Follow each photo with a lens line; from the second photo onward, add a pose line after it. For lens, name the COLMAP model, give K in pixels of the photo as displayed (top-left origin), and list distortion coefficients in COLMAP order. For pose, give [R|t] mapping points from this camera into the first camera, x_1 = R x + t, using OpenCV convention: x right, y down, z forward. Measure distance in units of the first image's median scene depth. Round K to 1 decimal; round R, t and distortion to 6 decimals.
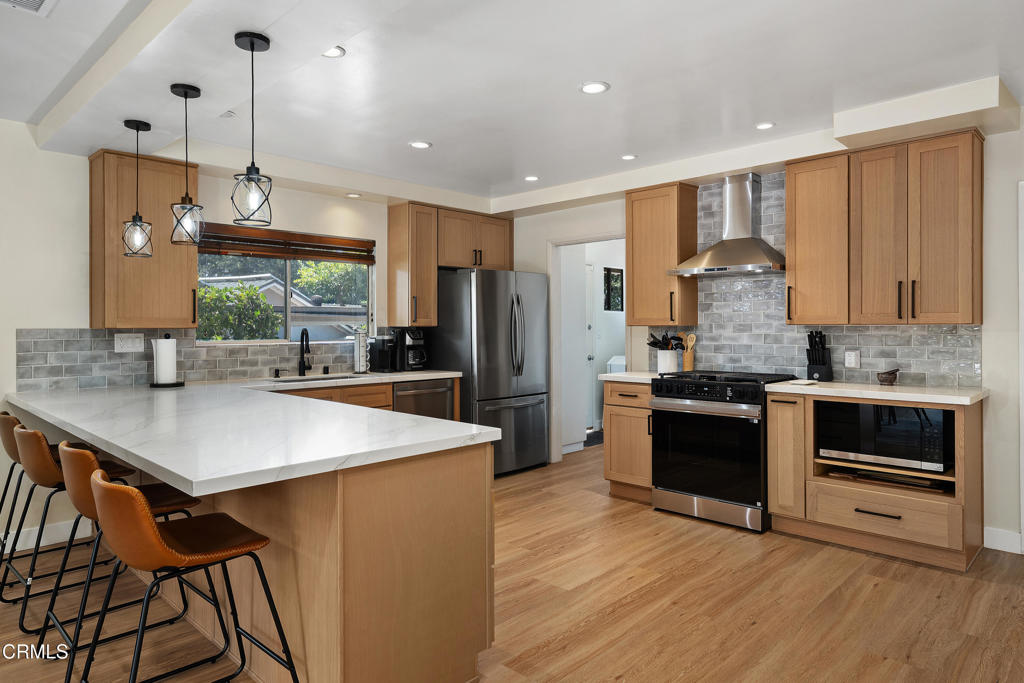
lens RADIAL K [[629.5, 0, 506.1], [0, 629.5, 326.5], [0, 0, 1]] dist [0.001978, -0.001112]
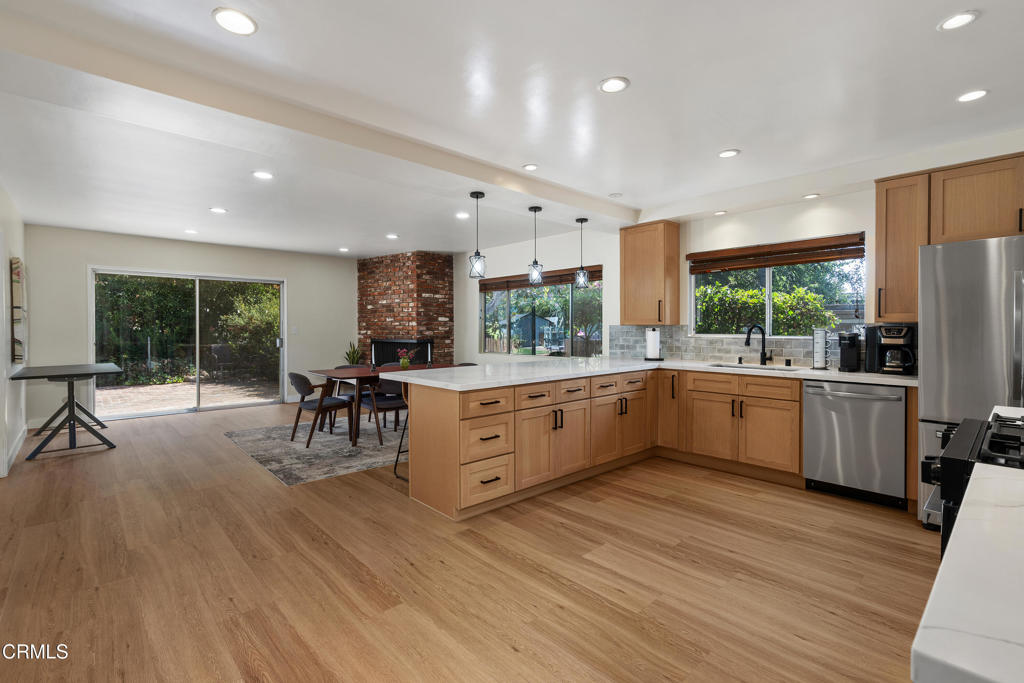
lens RADIAL K [[472.3, 0, 503.4], [0, 472.3, 329.8], [0, 0, 1]] dist [-0.000340, 0.000461]
pose [[-0.065195, 0.010195, -0.997820, 0.728344], [0.002641, 0.999946, 0.010044, 0.002437], [0.997869, -0.001980, -0.065218, 0.700514]]
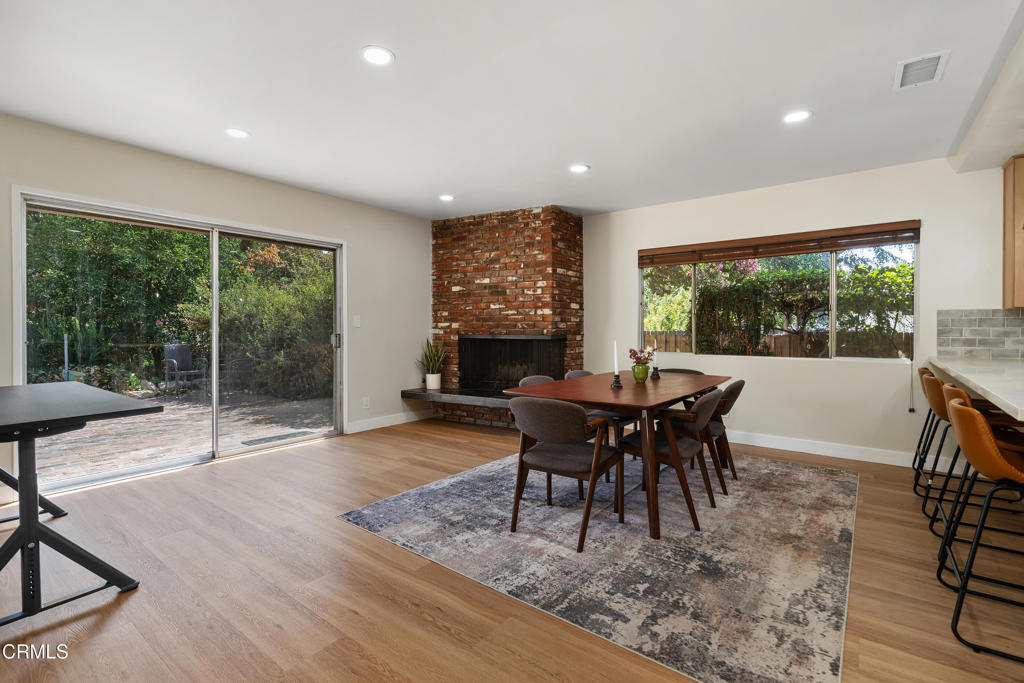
lens RADIAL K [[470.0, 0, 507.3], [0, 470.0, 326.9], [0, 0, 1]] dist [-0.002722, 0.000088]
pose [[0.113932, 0.005471, -0.993474, 0.123484], [0.001865, 0.999982, 0.005721, 0.030479], [0.993487, -0.002505, 0.113919, -0.045967]]
